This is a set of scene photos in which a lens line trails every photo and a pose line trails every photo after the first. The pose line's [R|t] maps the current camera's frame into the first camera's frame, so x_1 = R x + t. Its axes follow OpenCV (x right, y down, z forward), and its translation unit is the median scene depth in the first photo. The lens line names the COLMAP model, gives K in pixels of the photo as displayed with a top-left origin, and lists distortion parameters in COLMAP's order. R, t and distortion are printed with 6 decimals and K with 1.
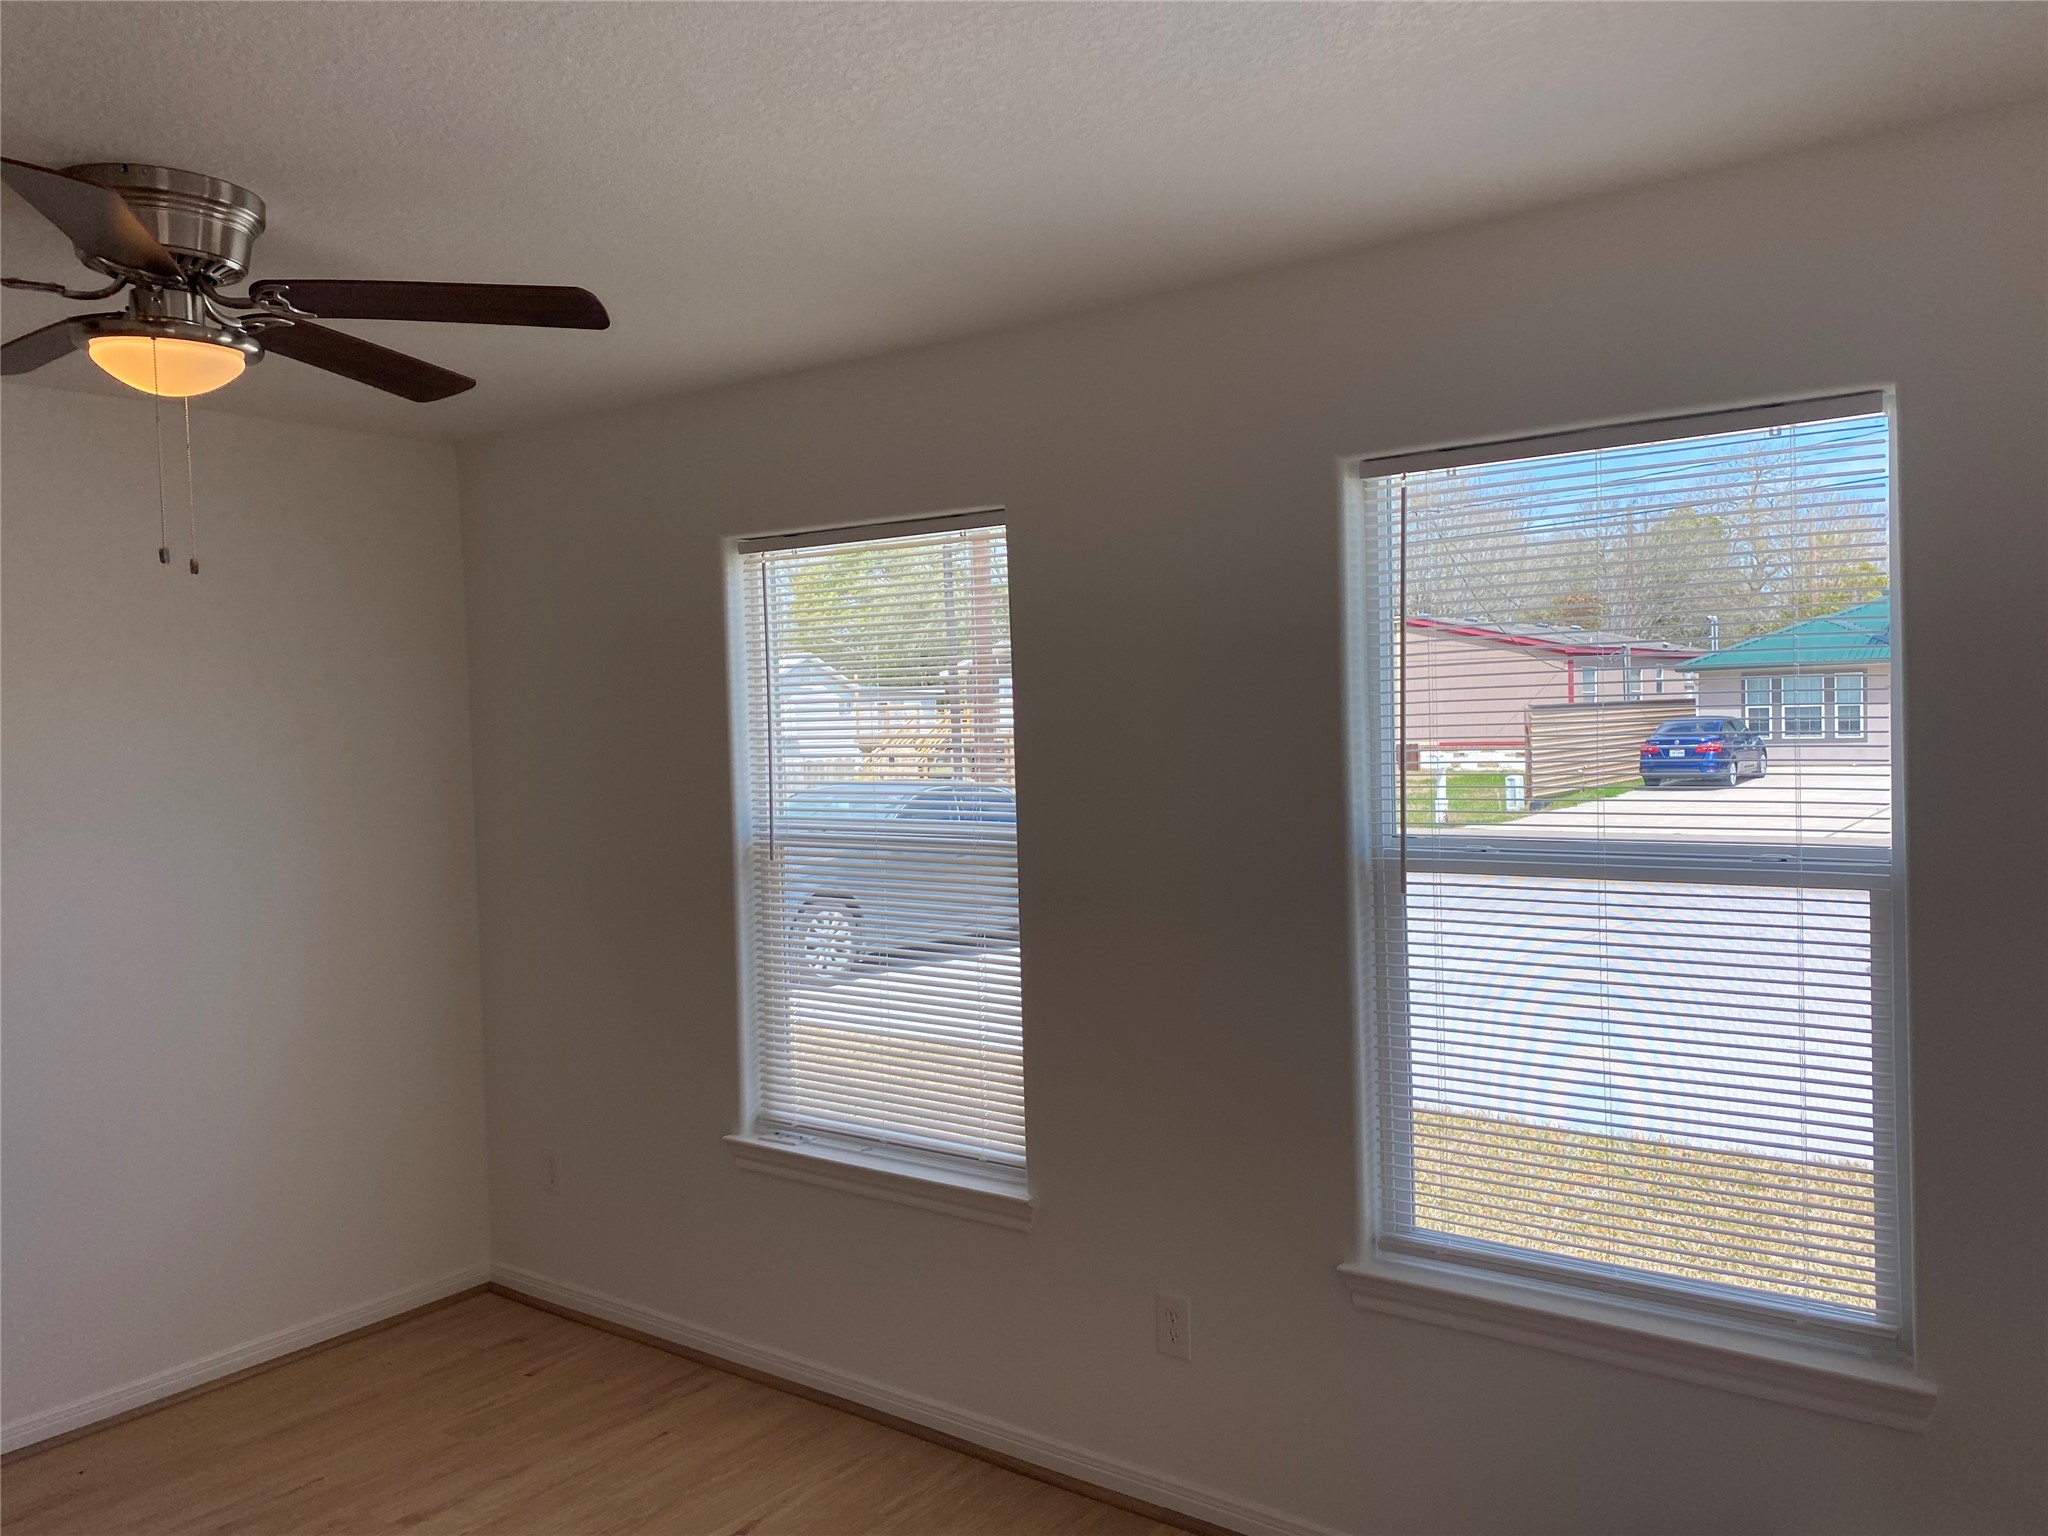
lens RADIAL K [[1555.1, 0, 1026.1], [0, 1555.1, 764.5], [0, 0, 1]] dist [0.026450, -0.015891]
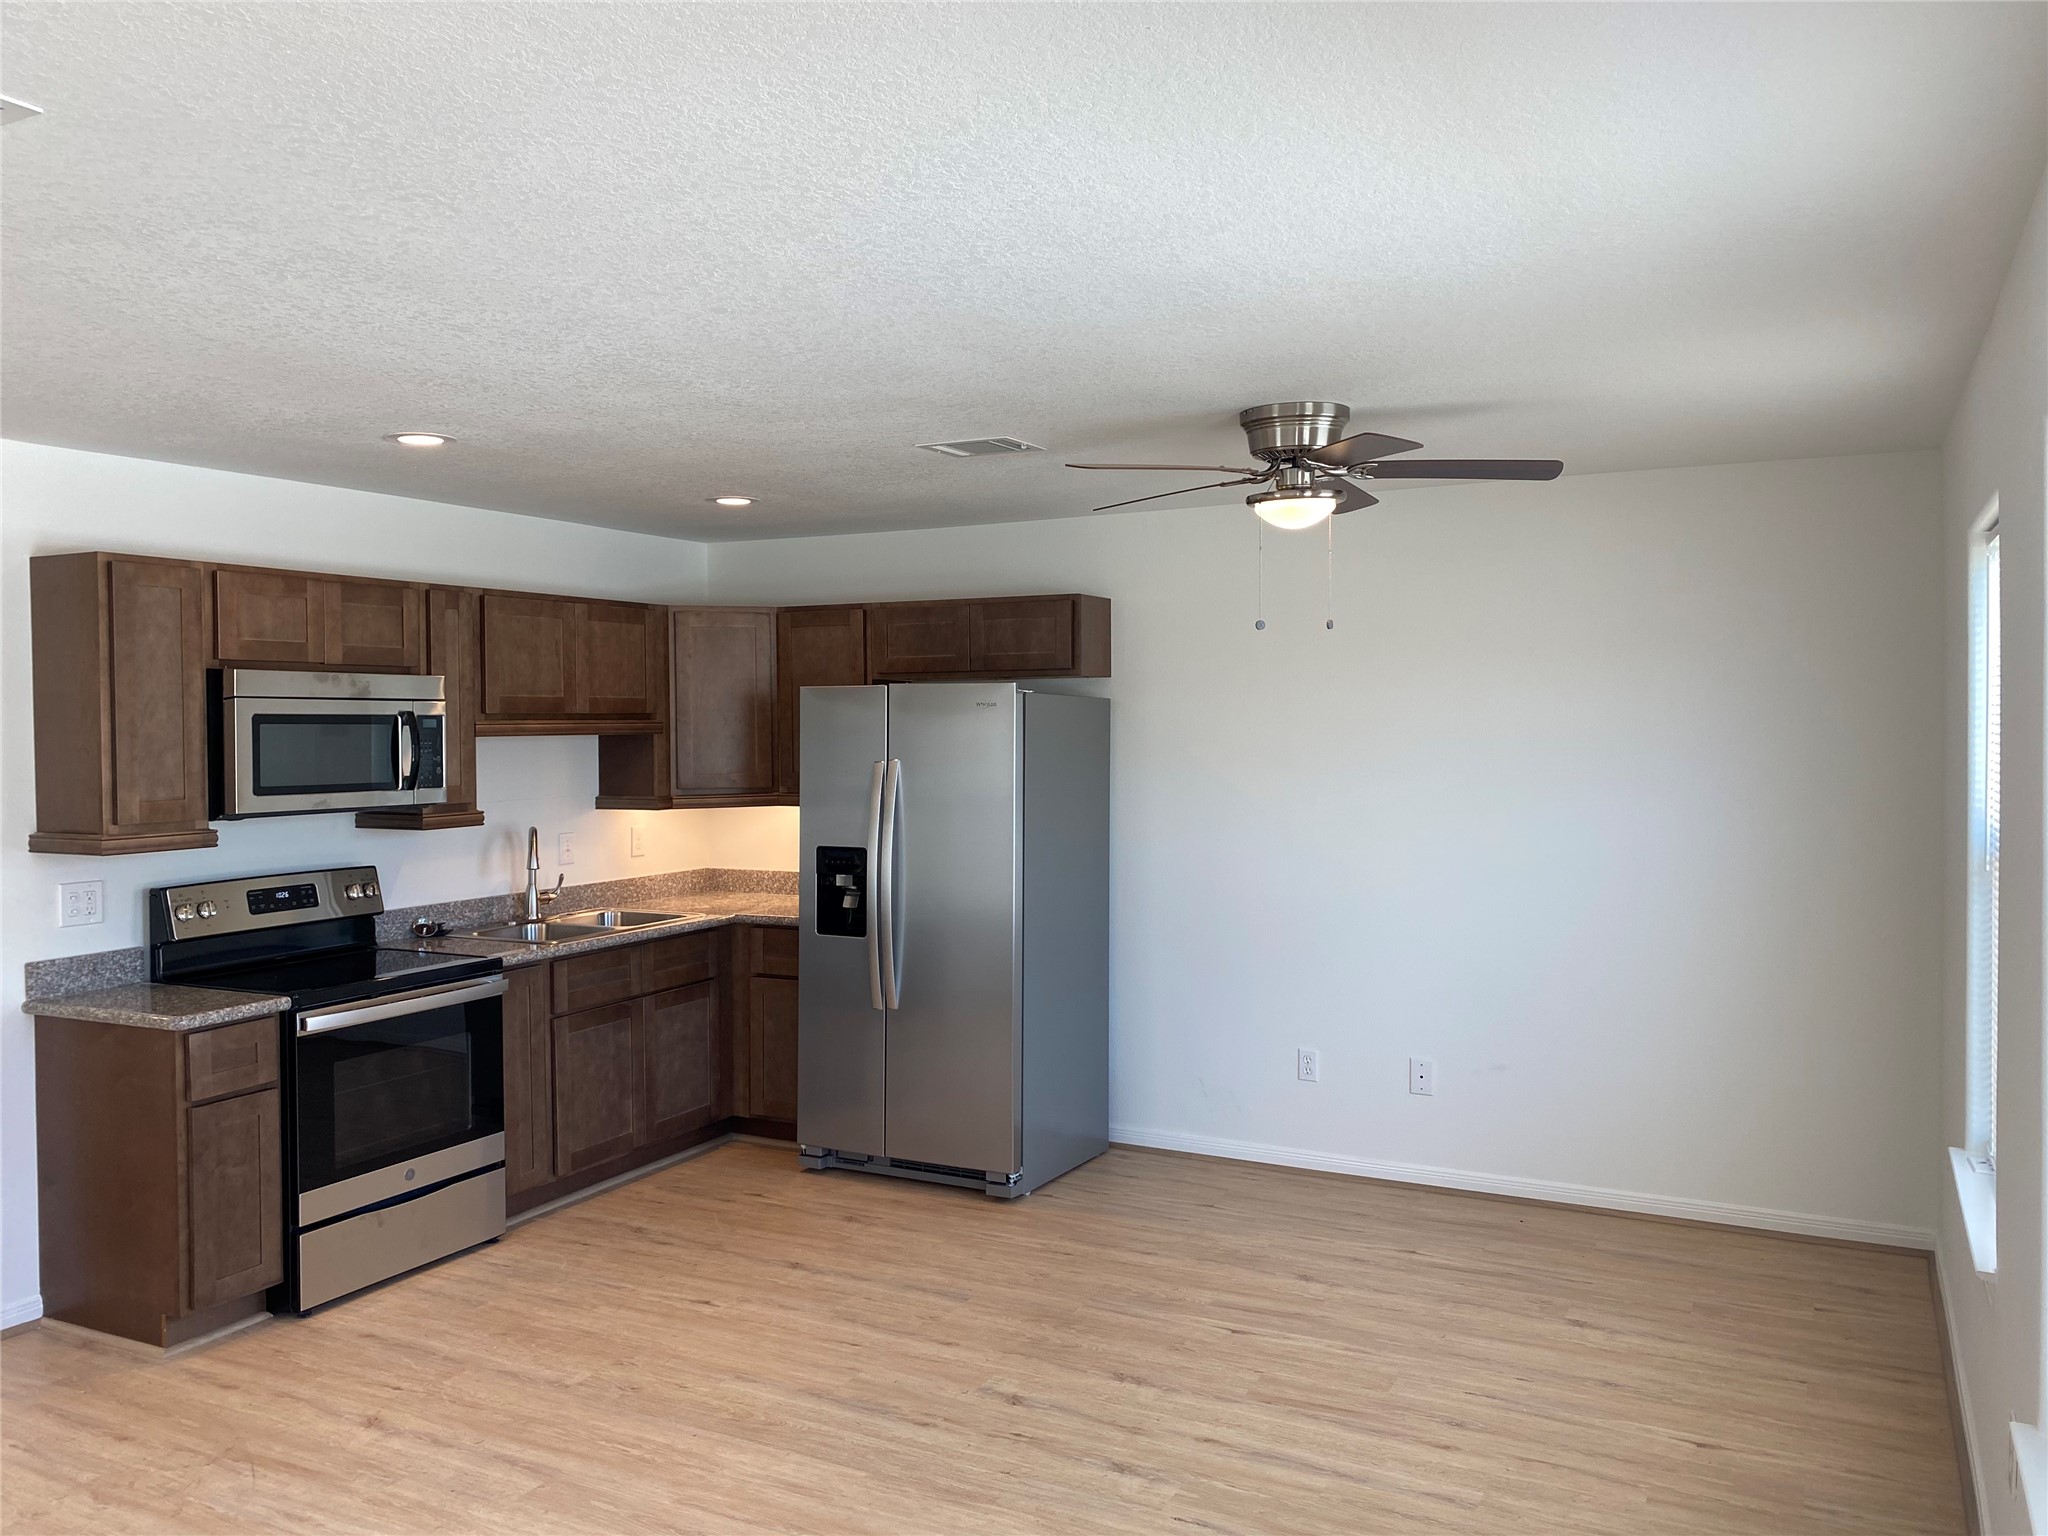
lens RADIAL K [[1555.1, 0, 1008.9], [0, 1555.1, 765.0], [0, 0, 1]] dist [0.026450, -0.015891]
pose [[0.159436, 0.056760, -0.985575, 0.768934], [-0.025498, 0.998249, 0.053365, -0.043849], [0.986879, 0.016622, 0.160604, 0.294898]]
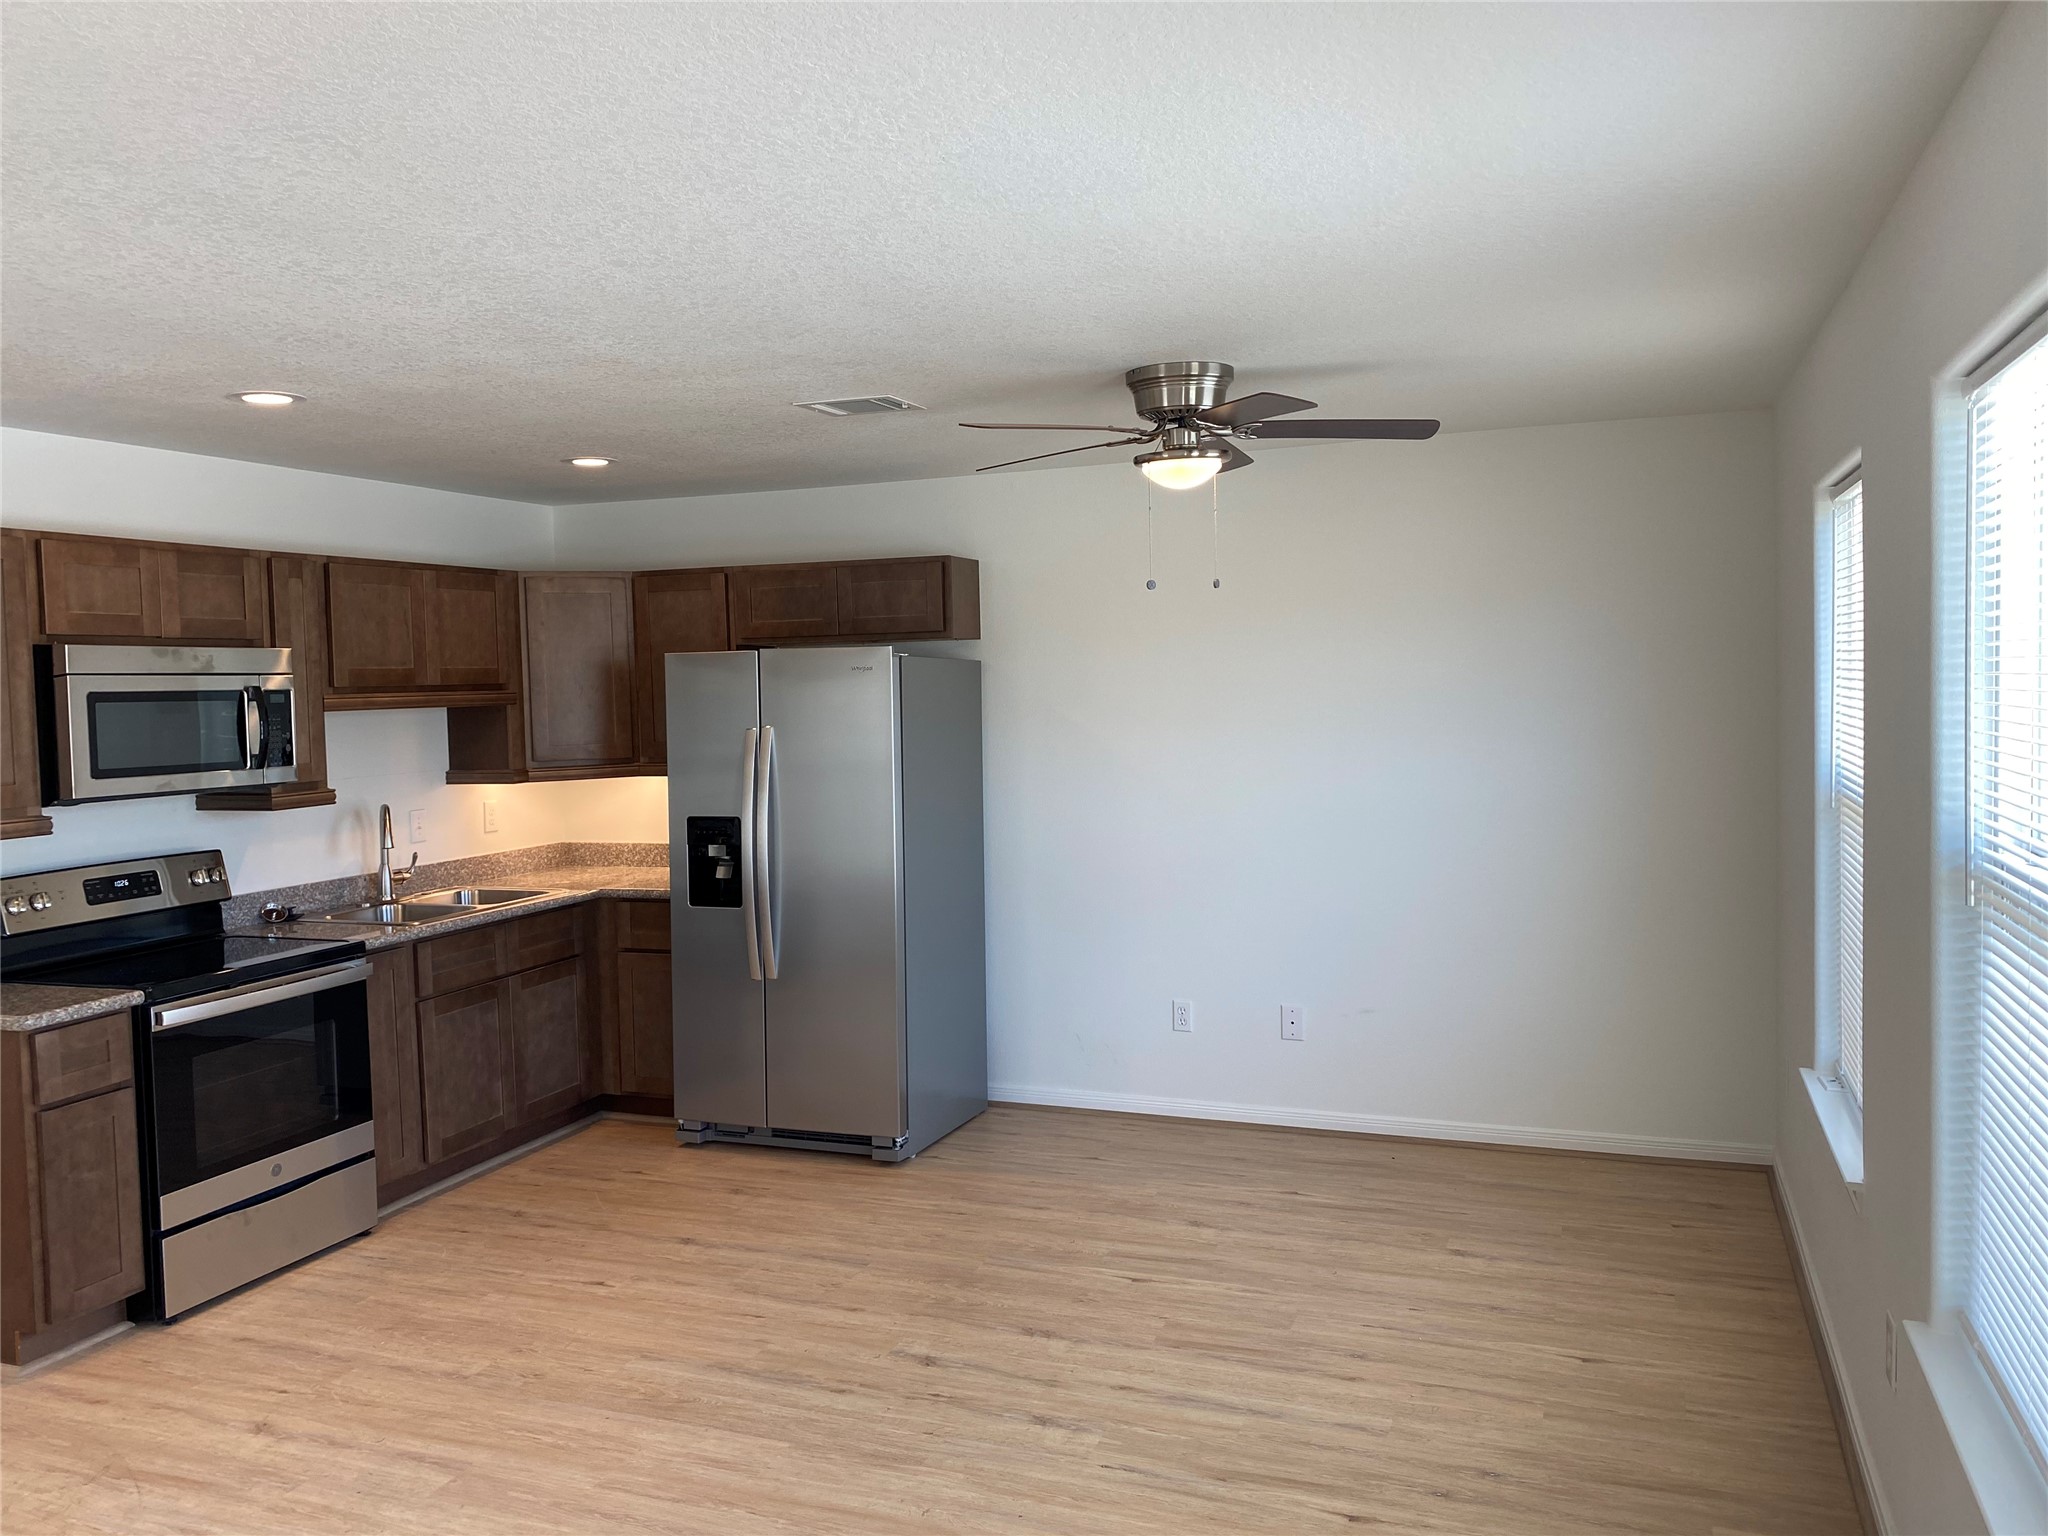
lens RADIAL K [[1555.1, 0, 997.5], [0, 1555.1, 767.8], [0, 0, 1]] dist [0.026450, -0.015891]
pose [[0.265002, 0.077107, -0.961160, 0.752414], [-0.009102, 0.996953, 0.077469, -0.043057], [0.964205, -0.011781, 0.264896, 0.241174]]
